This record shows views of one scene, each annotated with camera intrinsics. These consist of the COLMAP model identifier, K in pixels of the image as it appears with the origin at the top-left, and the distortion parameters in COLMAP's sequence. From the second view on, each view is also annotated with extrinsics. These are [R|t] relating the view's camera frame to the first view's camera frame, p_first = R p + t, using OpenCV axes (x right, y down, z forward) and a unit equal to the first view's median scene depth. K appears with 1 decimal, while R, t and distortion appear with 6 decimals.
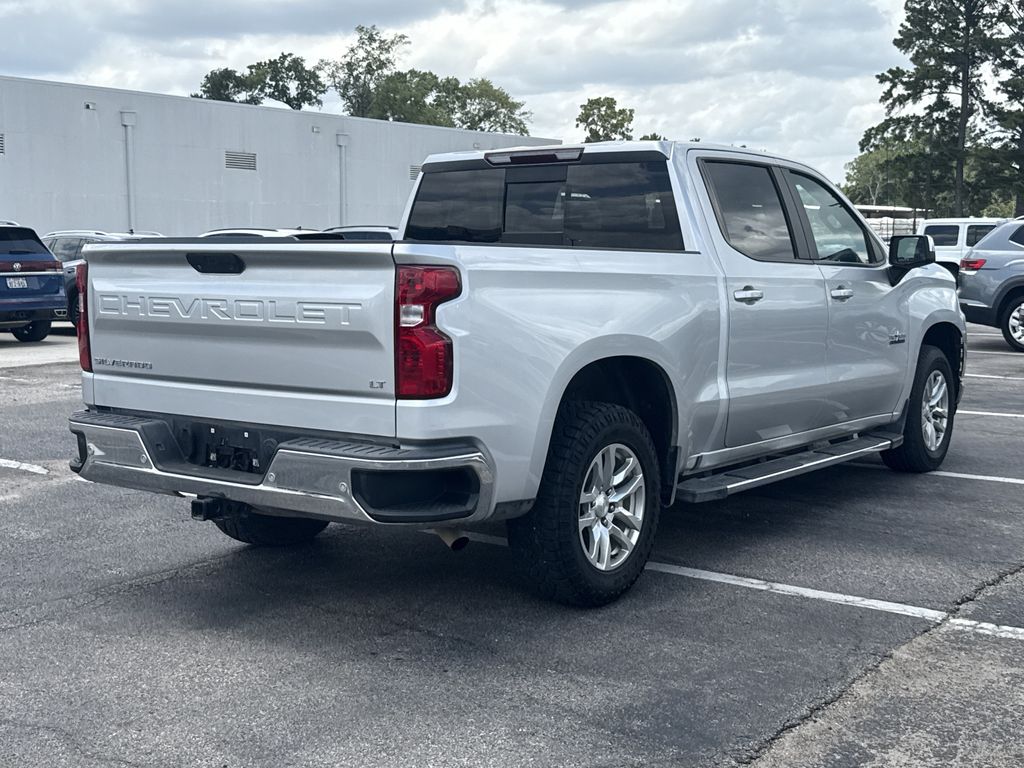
lens RADIAL K [[1281.3, 0, 512.0], [0, 1281.3, 384.0], [0, 0, 1]] dist [0.216724, -0.535012]
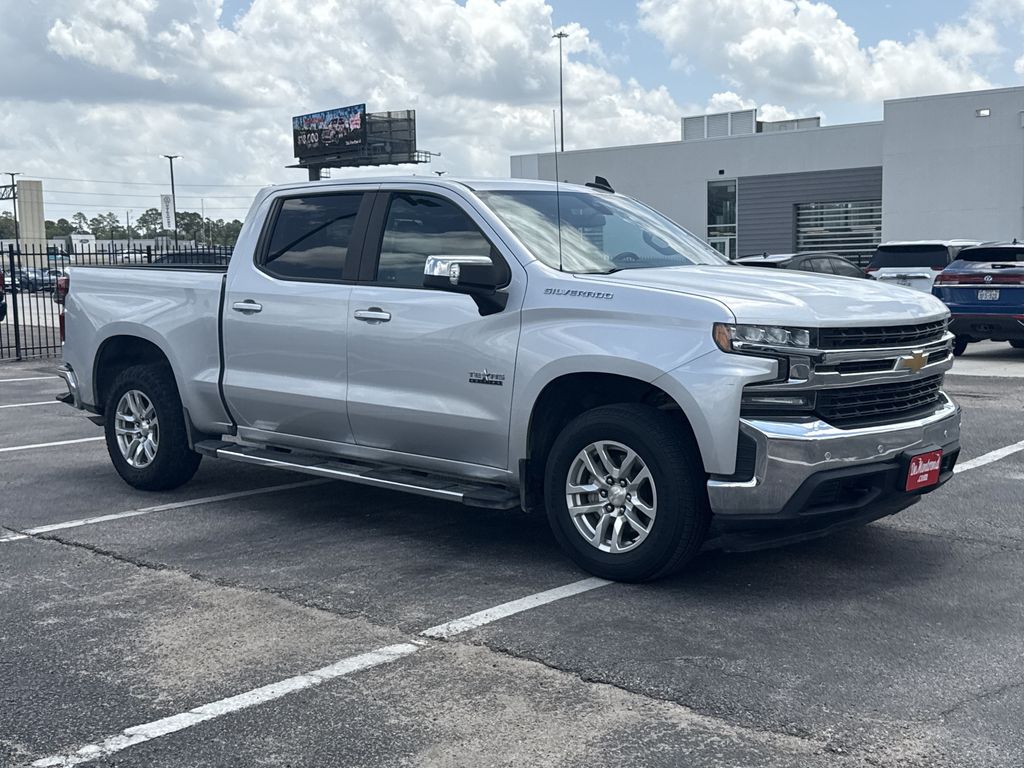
lens RADIAL K [[1268.3, 0, 512.0], [0, 1268.3, 384.0], [0, 0, 1]] dist [0.208011, -0.414071]
pose [[-0.108171, 0.092986, -0.989774, 1.302046], [-0.095807, 0.990007, 0.103478, -0.138491], [0.989505, 0.106021, -0.098182, 1.296846]]
